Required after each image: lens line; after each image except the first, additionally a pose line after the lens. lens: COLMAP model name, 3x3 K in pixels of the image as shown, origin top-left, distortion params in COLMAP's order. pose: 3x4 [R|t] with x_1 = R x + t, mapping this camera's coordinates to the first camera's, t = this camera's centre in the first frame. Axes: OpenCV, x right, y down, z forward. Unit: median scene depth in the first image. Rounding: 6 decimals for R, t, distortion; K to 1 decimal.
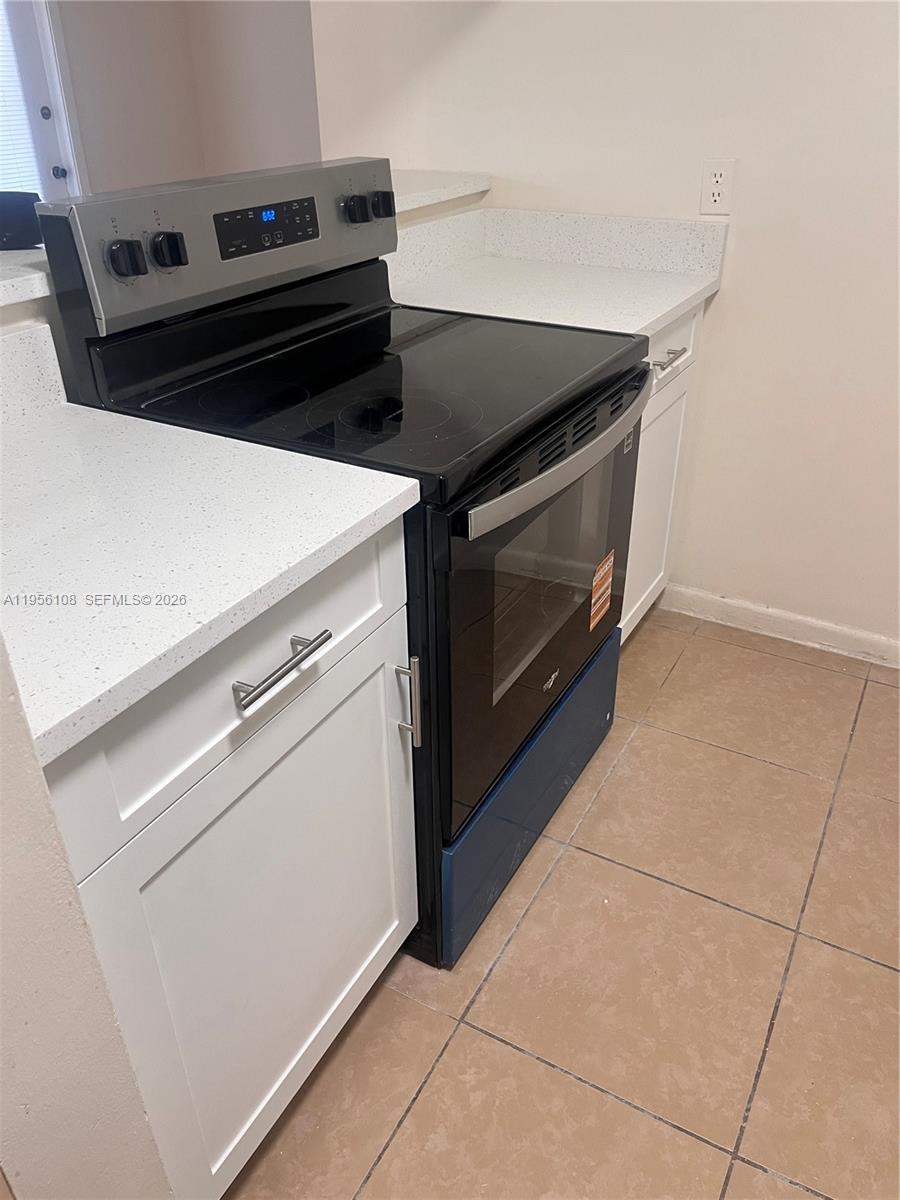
lens RADIAL K [[914.5, 0, 453.3], [0, 914.5, 606.8], [0, 0, 1]] dist [0.030129, -0.035178]
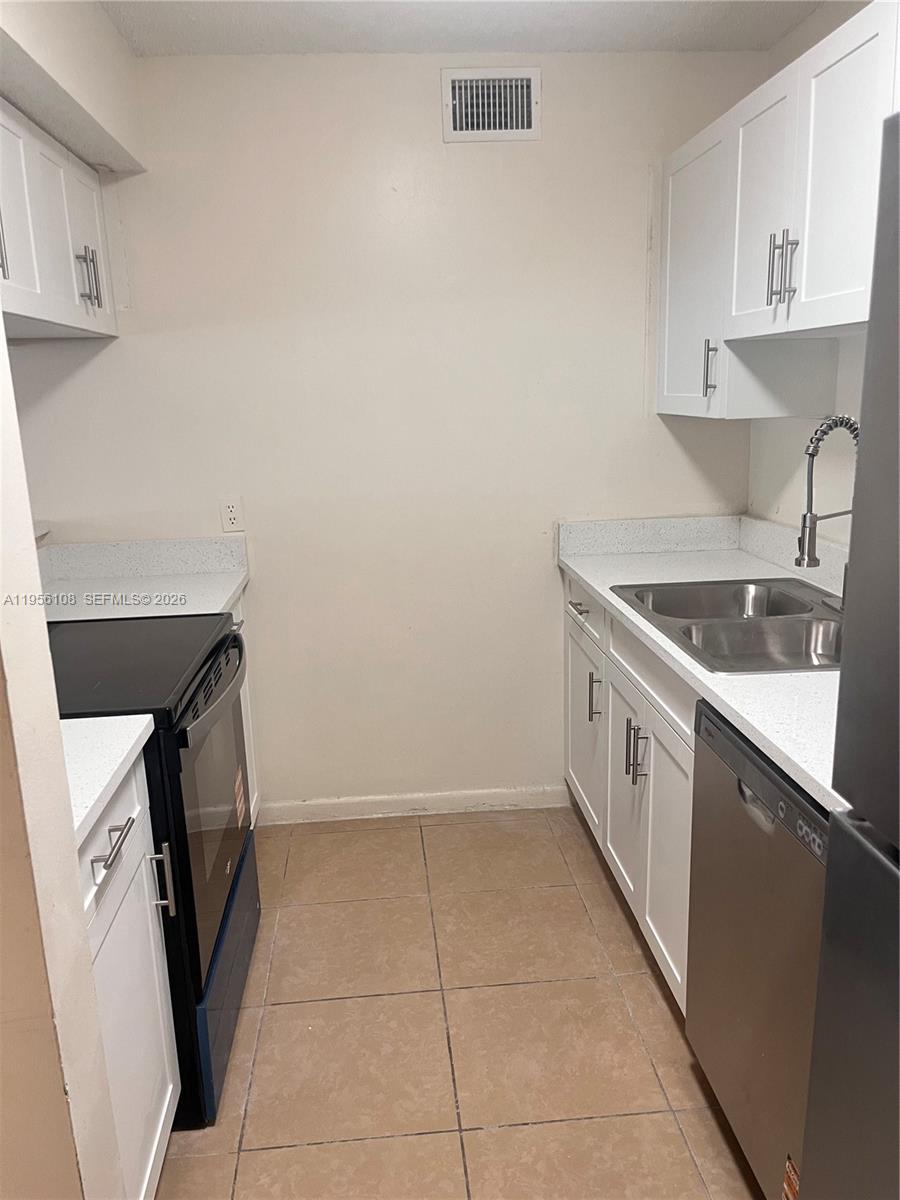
lens RADIAL K [[914.5, 0, 448.1], [0, 914.5, 600.0], [0, 0, 1]] dist [0.030129, -0.035178]
pose [[0.829523, -0.147088, 0.538755, -0.289543], [0.308653, 0.924719, -0.222772, 0.119240], [-0.465430, 0.351083, 0.812475, -0.356749]]
